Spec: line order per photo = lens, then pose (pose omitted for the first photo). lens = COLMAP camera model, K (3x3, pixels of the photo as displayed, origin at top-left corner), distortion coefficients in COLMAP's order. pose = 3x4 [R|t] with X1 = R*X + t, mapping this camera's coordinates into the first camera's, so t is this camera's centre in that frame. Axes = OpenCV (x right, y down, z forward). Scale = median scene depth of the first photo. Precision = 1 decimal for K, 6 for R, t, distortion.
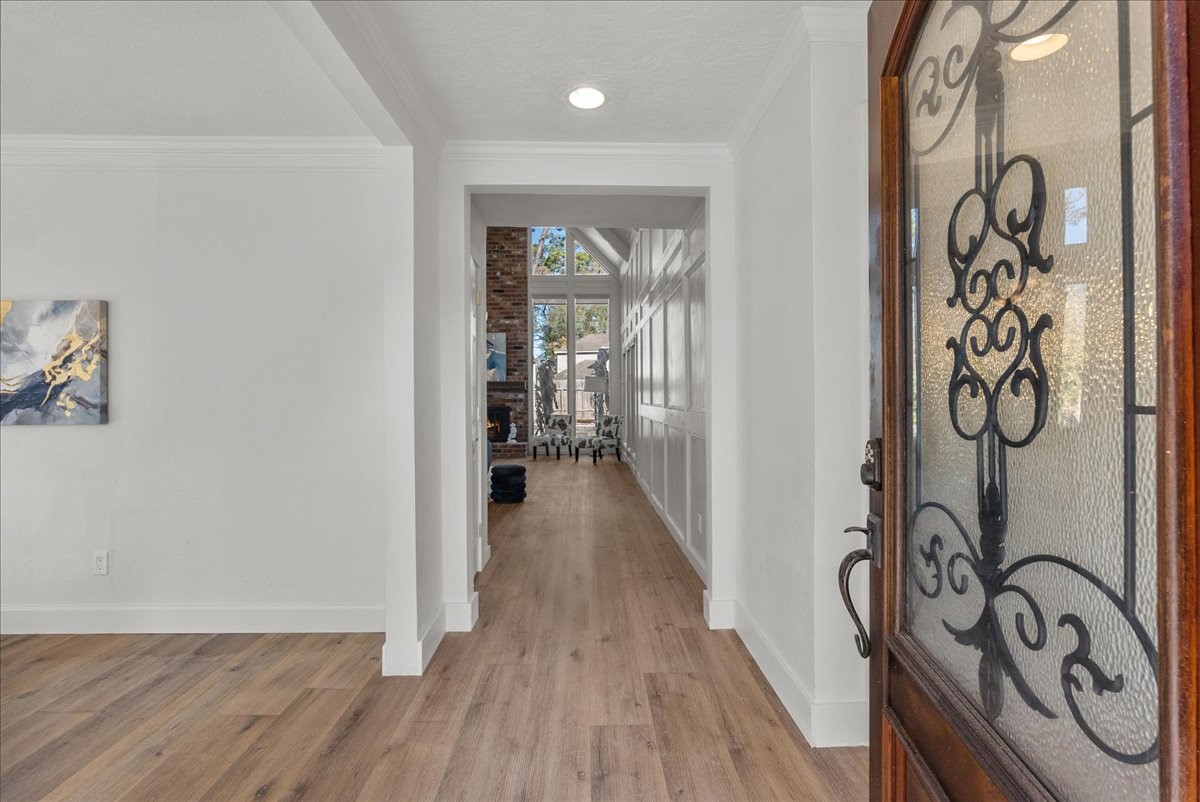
lens RADIAL K [[531.4, 0, 600.8], [0, 531.4, 396.1], [0, 0, 1]] dist [-0.000935, -0.000366]
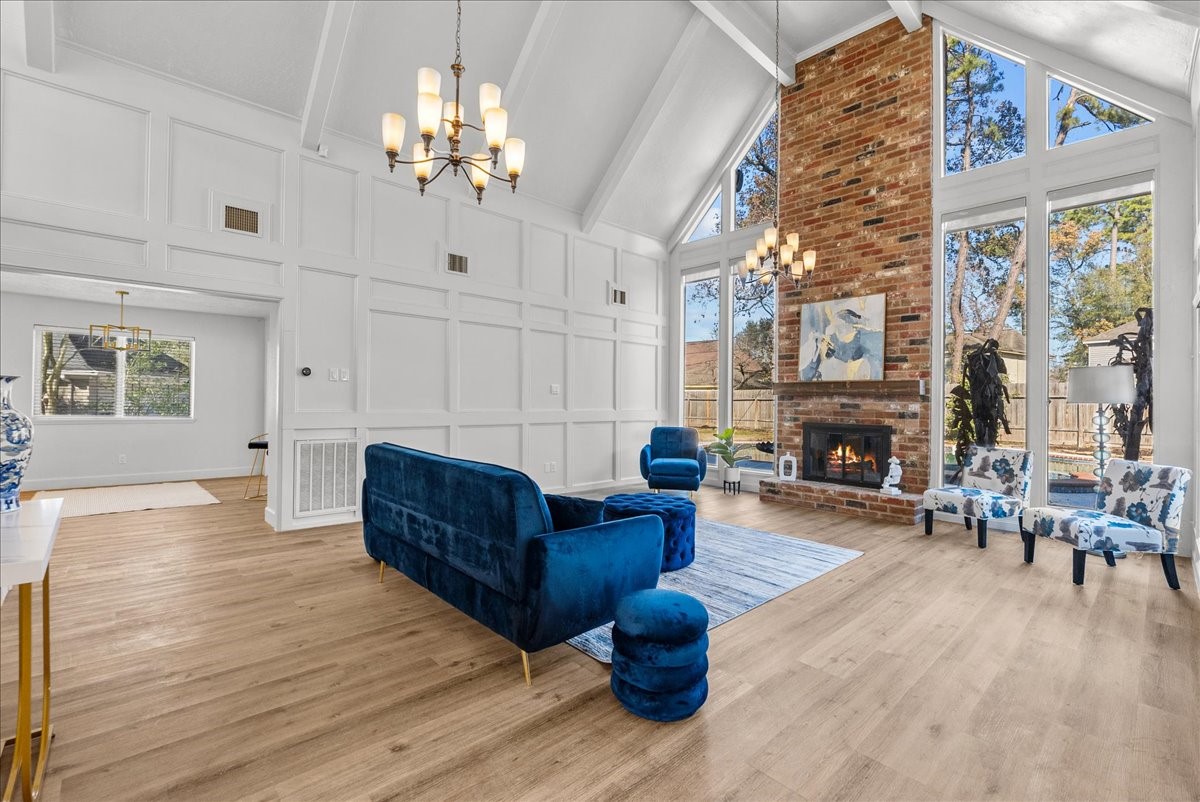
lens RADIAL K [[531.4, 0, 596.4], [0, 531.4, 396.2], [0, 0, 1]] dist [-0.000935, -0.000366]
pose [[0.664960, 0.010048, -0.746812, 0.037019], [-0.018408, 0.999826, -0.002939, -0.004037], [0.746652, 0.015701, 0.665029, 0.403872]]
